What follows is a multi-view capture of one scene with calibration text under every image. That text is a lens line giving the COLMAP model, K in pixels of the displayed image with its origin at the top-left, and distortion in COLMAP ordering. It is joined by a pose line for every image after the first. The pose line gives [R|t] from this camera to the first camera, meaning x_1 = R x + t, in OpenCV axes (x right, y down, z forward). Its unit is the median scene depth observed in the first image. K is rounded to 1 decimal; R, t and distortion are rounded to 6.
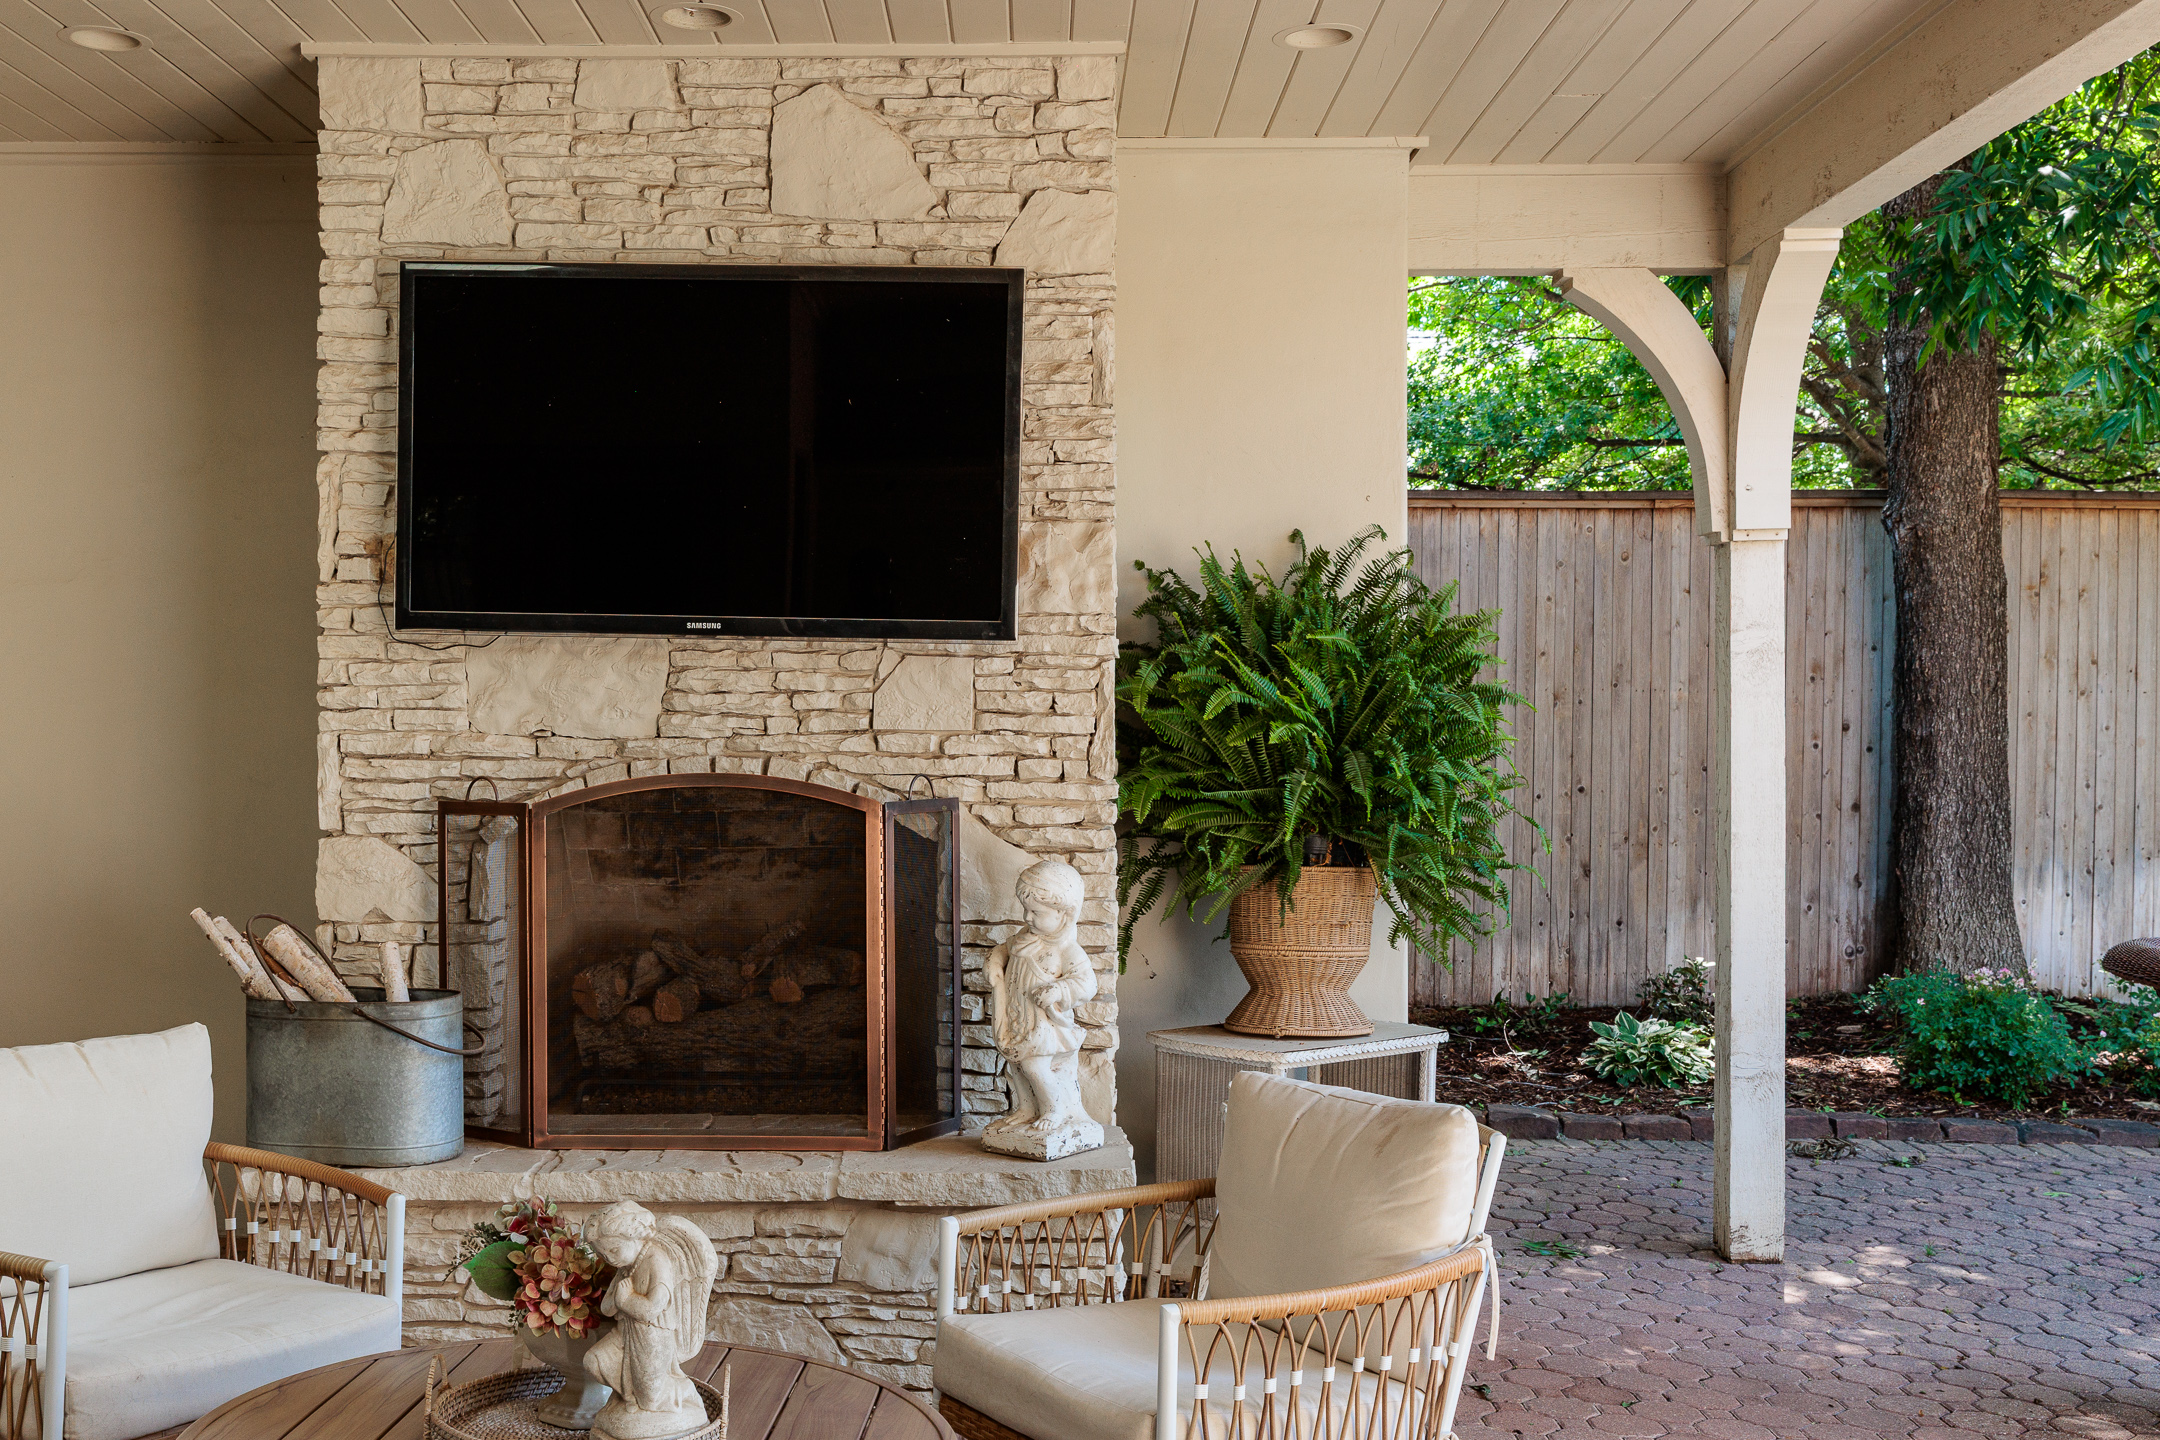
lens RADIAL K [[2265.7, 0, 939.3], [0, 2265.7, 709.6], [0, 0, 1]] dist [0.020273, -0.002861]
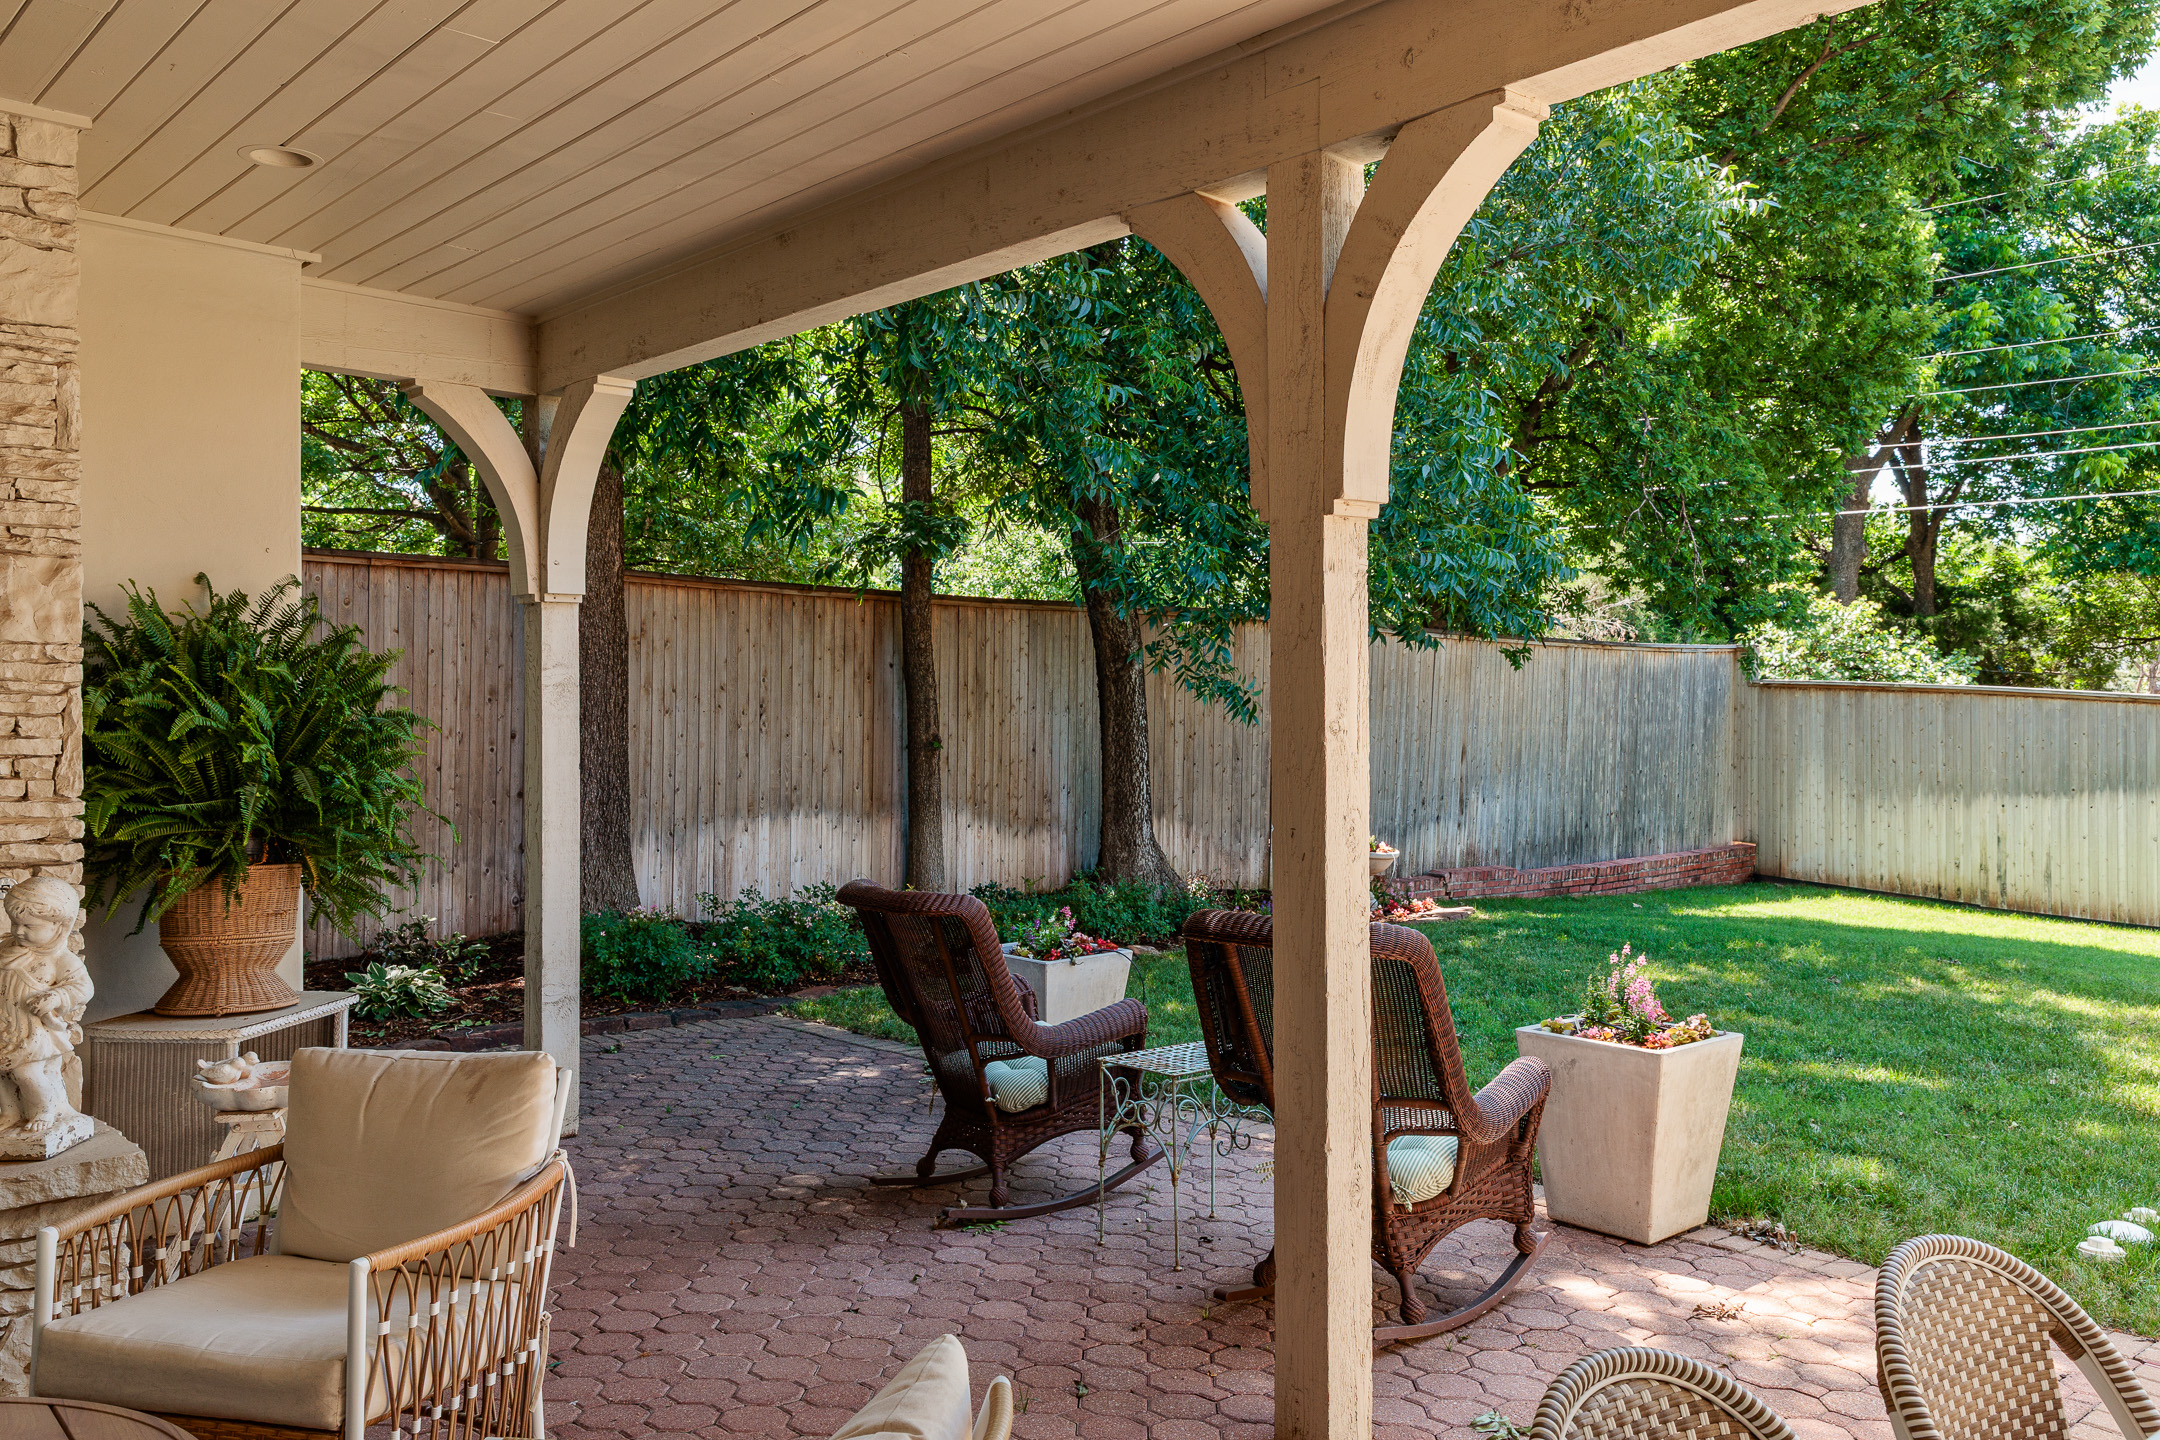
lens RADIAL K [[1697.0, 0, 1080.0], [0, 1697.0, 720.0], [0, 0, 1]] dist [0.009018, 0.008550]
pose [[0.709724, 0.000885, 0.704479, -0.156818], [-0.002415, 0.999996, 0.001177, -0.008001], [-0.704475, -0.002537, 0.709724, 0.084198]]
